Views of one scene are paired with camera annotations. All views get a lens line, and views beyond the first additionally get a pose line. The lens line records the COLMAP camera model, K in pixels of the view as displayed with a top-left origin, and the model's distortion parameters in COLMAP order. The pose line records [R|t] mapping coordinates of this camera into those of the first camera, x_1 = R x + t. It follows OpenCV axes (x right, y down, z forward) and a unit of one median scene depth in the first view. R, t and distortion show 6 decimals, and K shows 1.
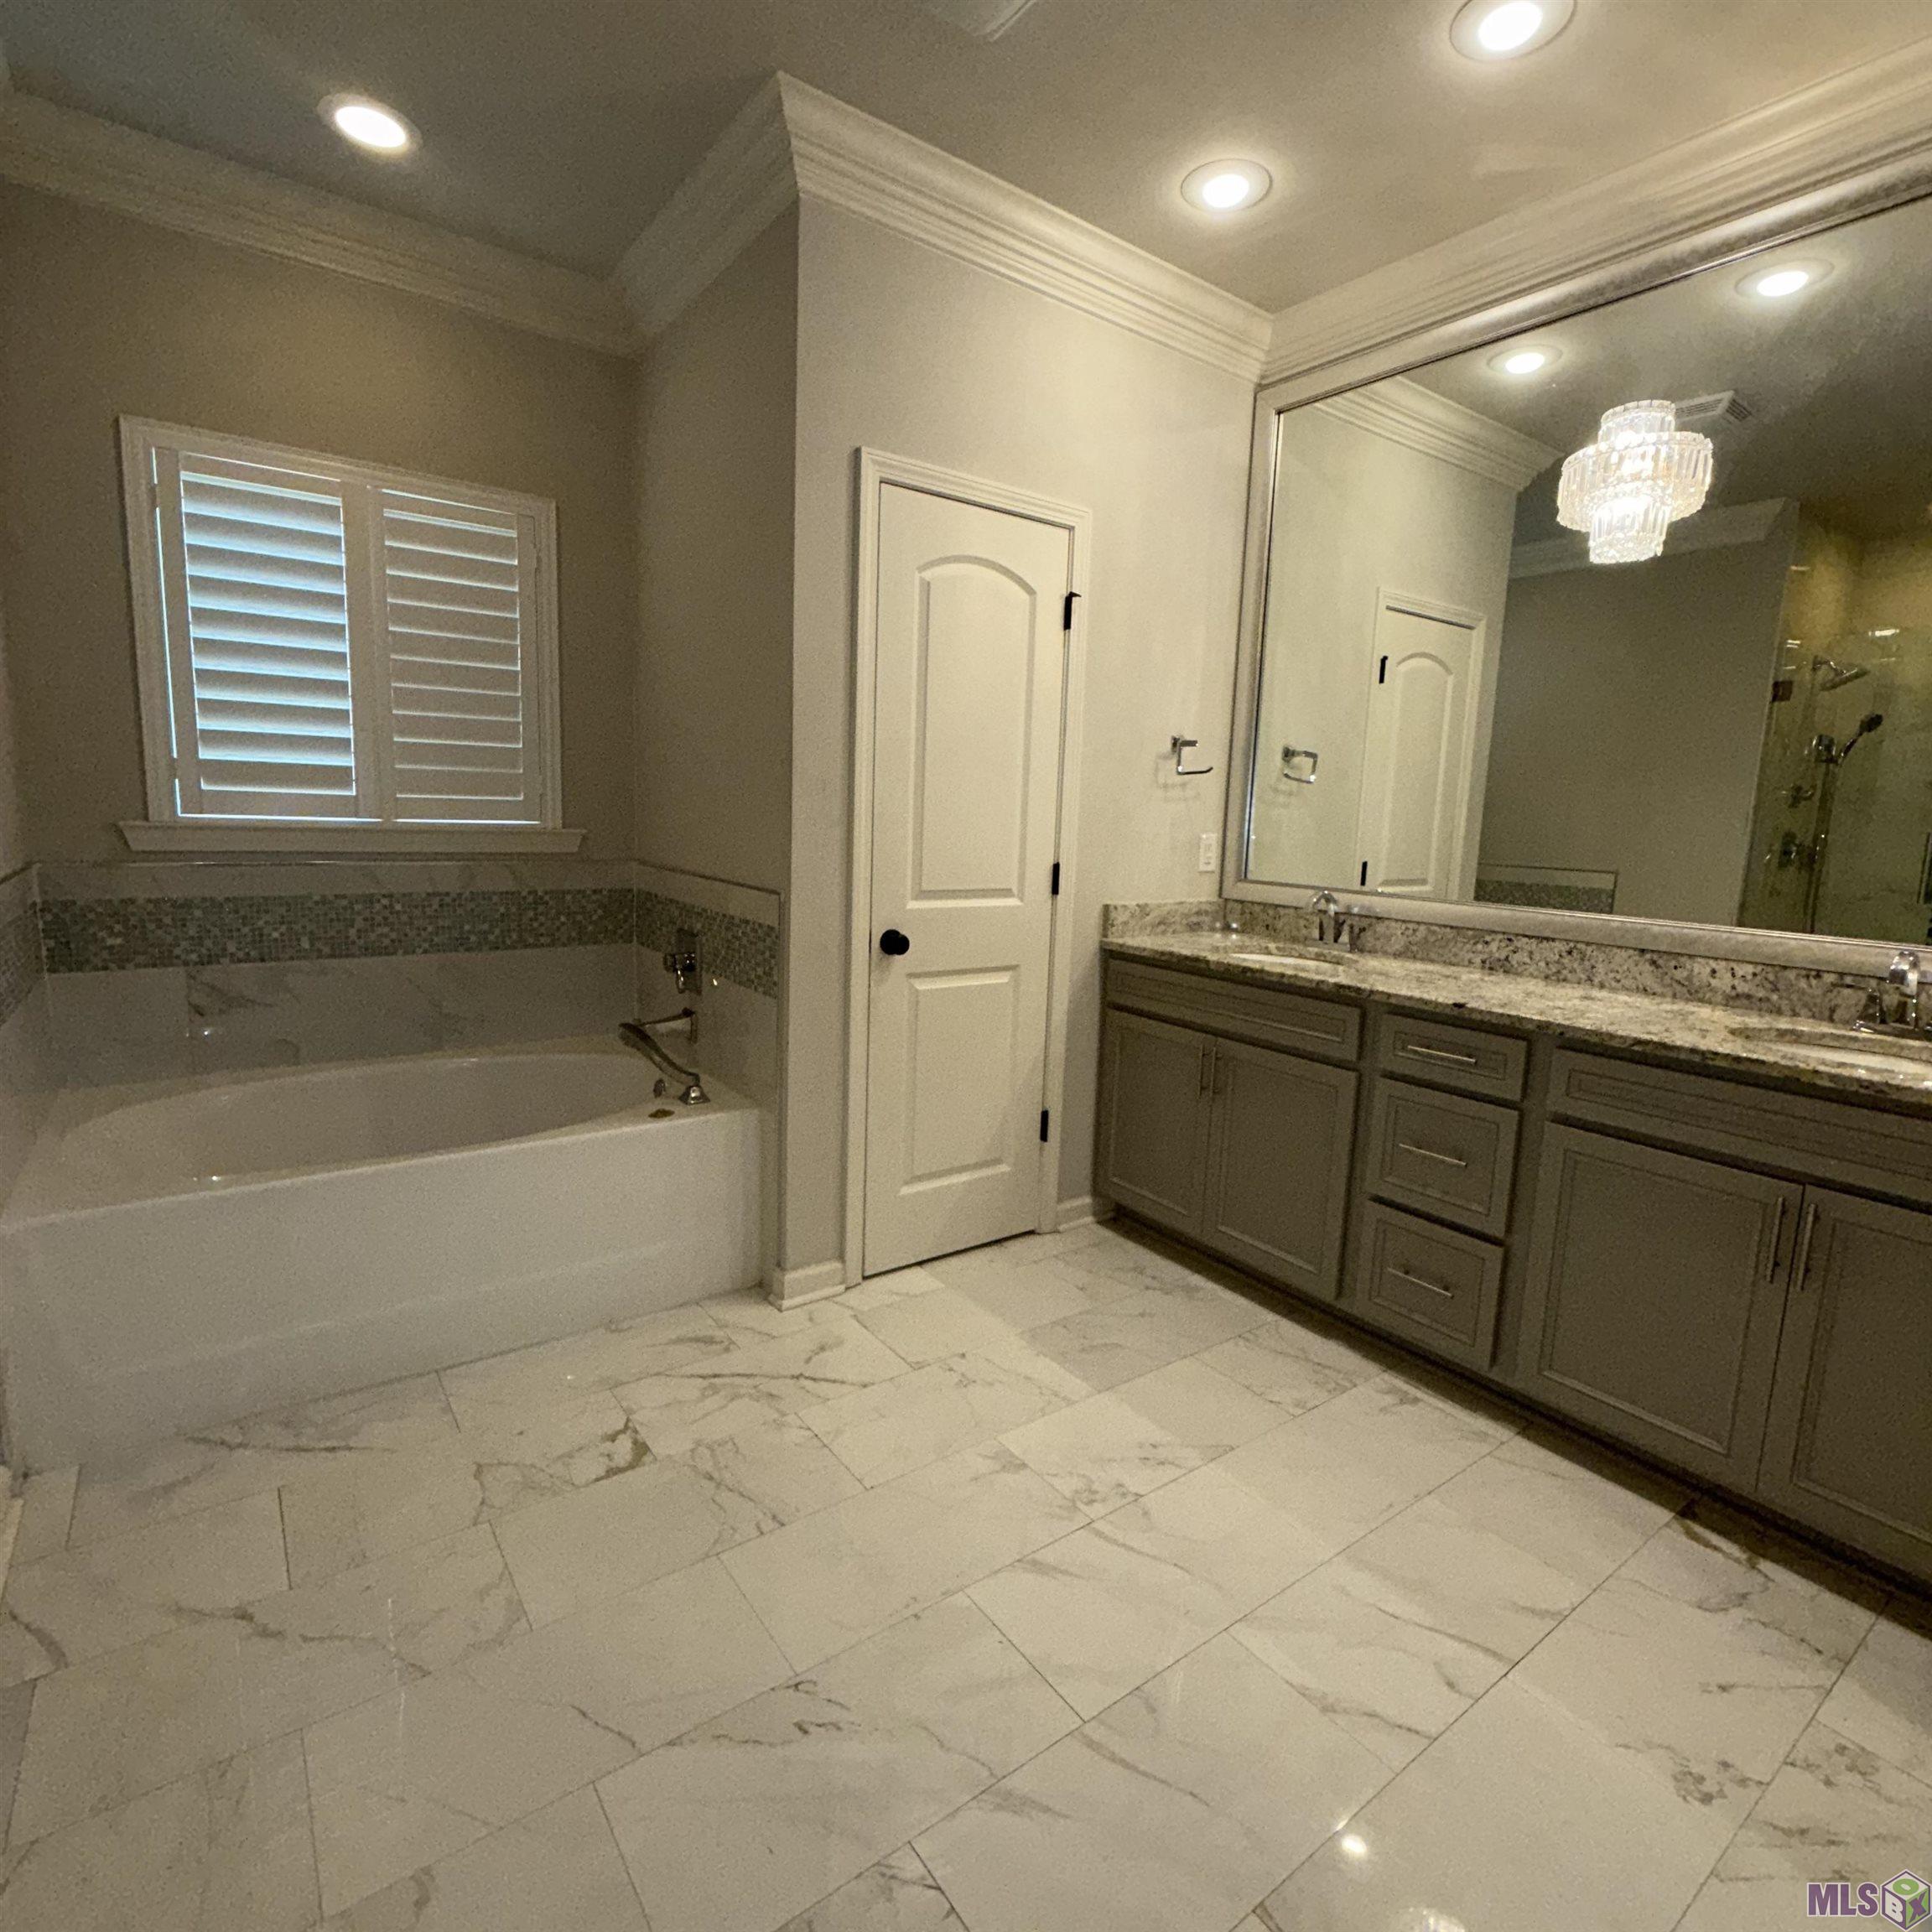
lens RADIAL K [[1027.3, 0, 968.9], [0, 1027.3, 966.4], [0, 0, 1]] dist [0.000492, 0.001391]
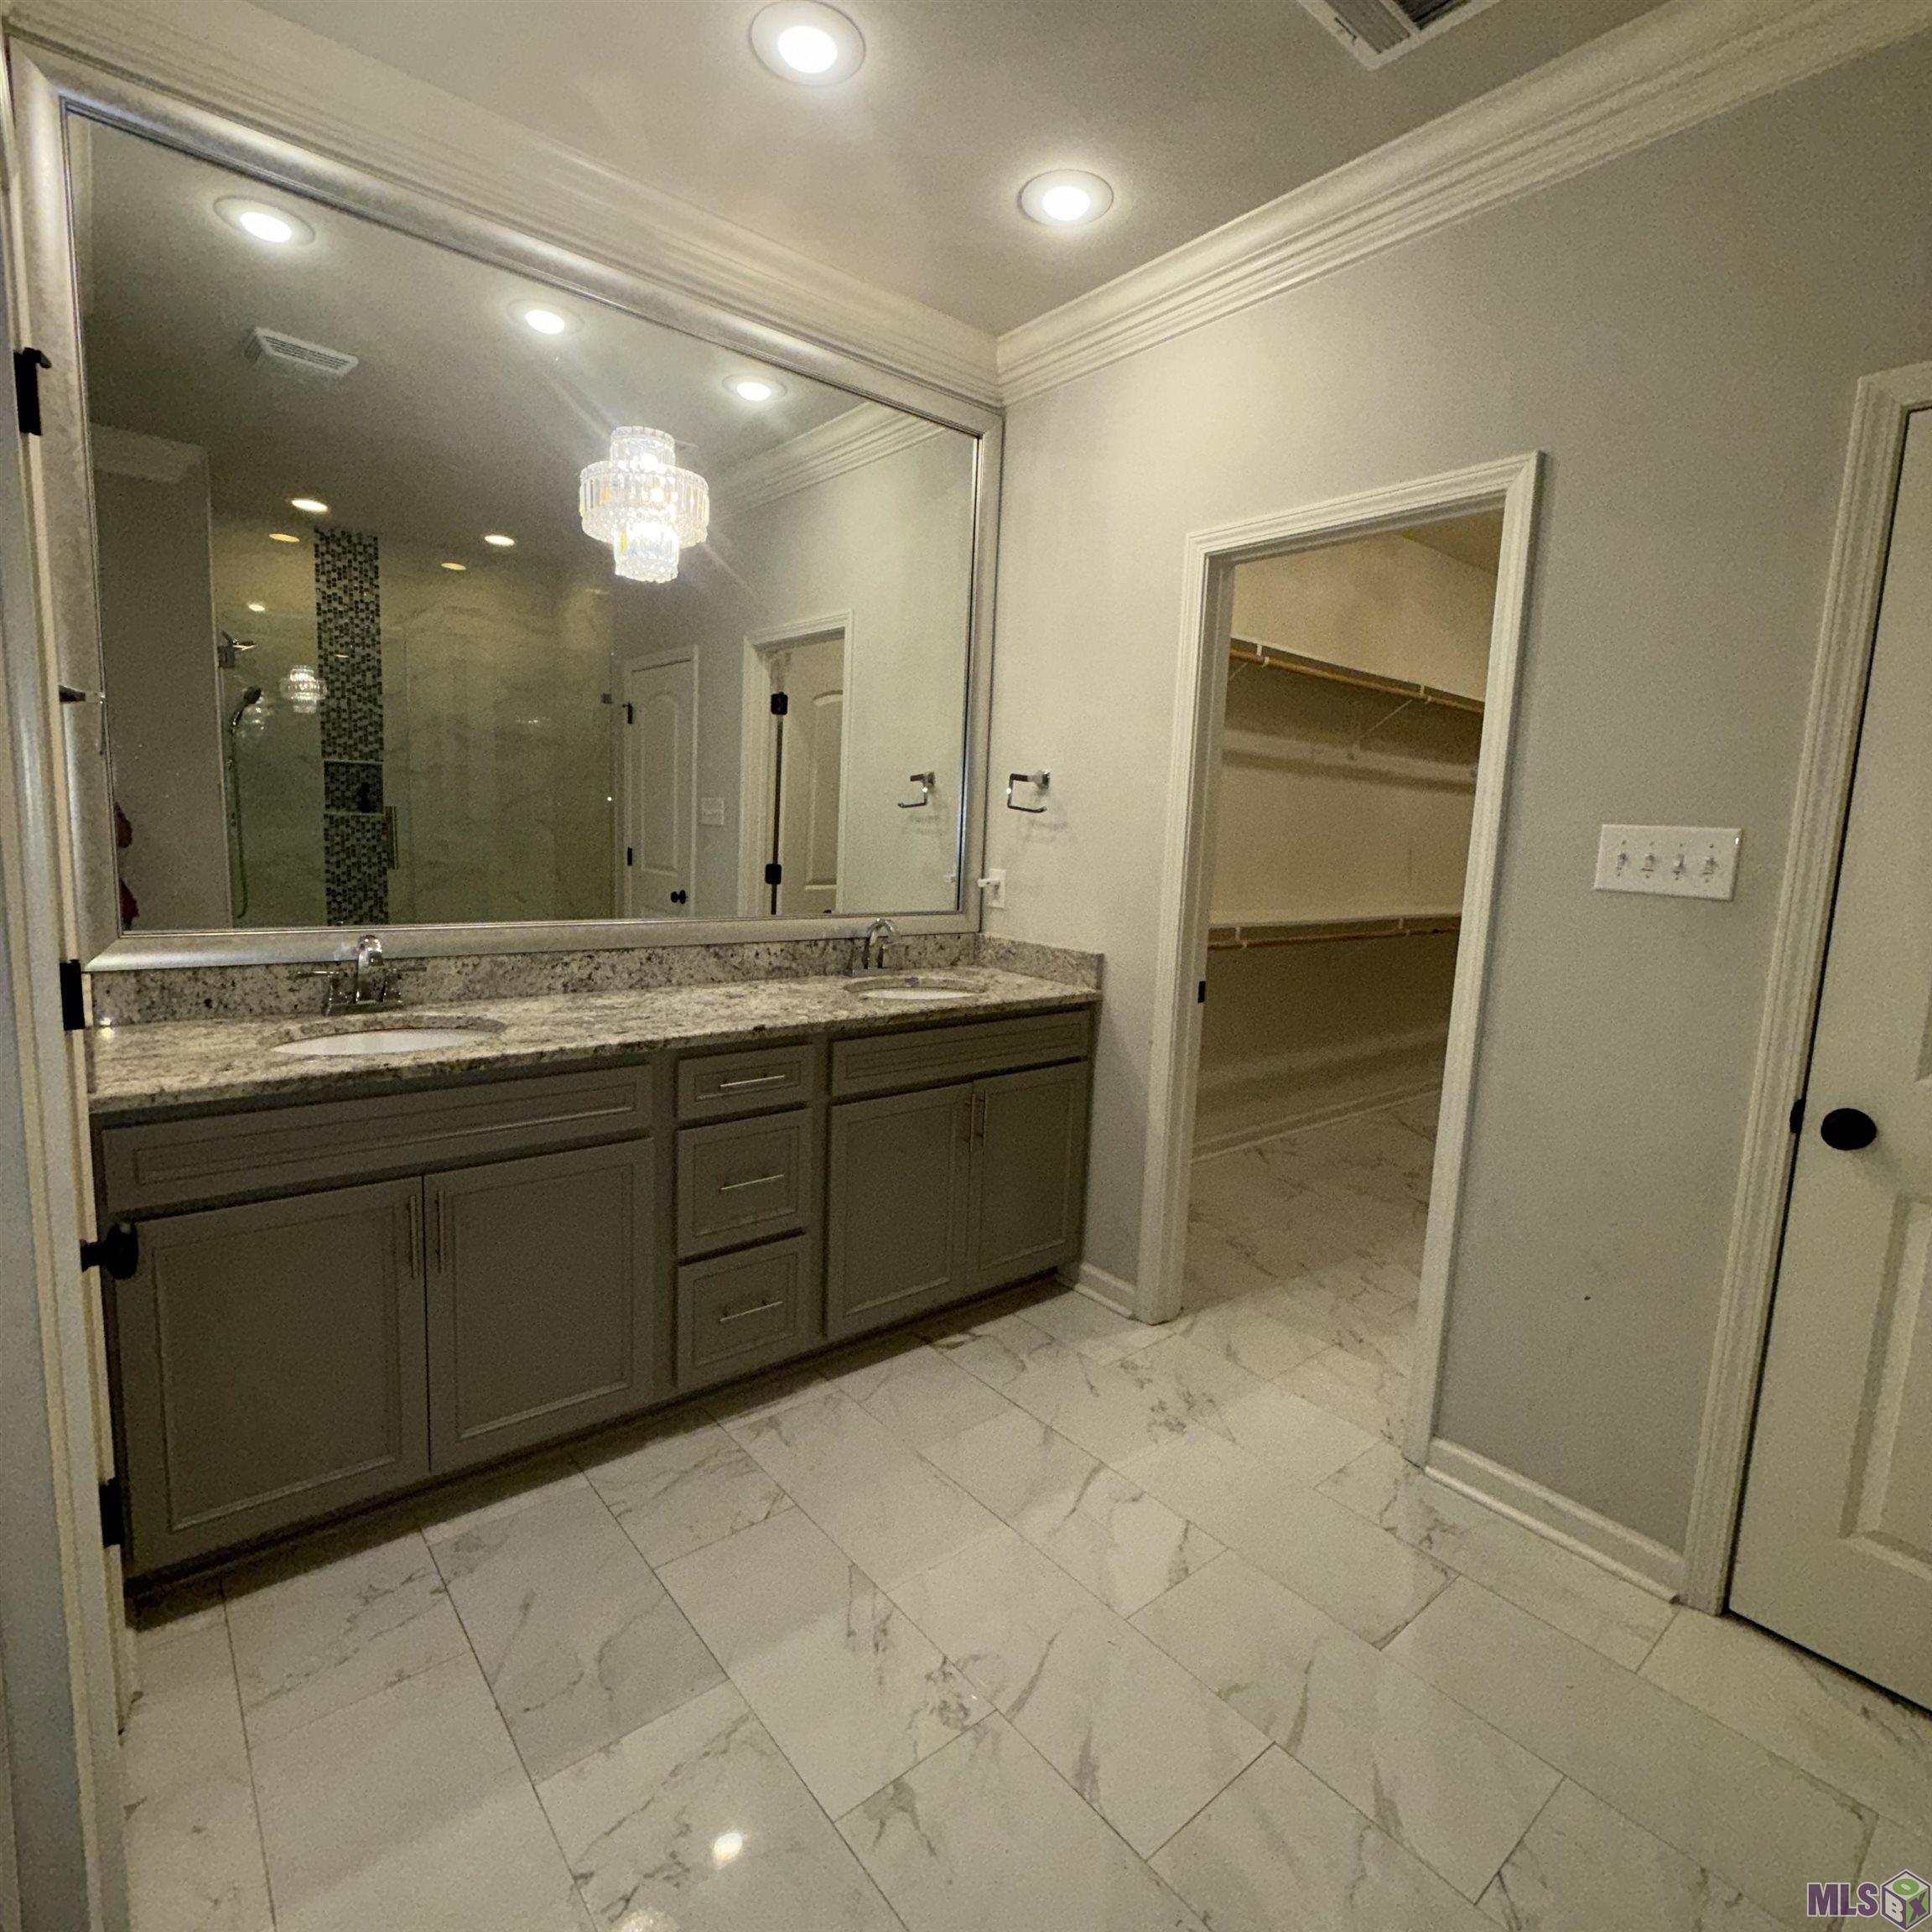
lens RADIAL K [[1027.3, 0, 969.0], [0, 1027.3, 957.1], [0, 0, 1]] dist [0.000492, 0.001391]
pose [[-0.061176, -0.169543, 0.983622, -0.469938], [0.108760, 0.978468, 0.175418, -0.169619], [-0.992184, 0.117710, -0.041419, 0.763781]]
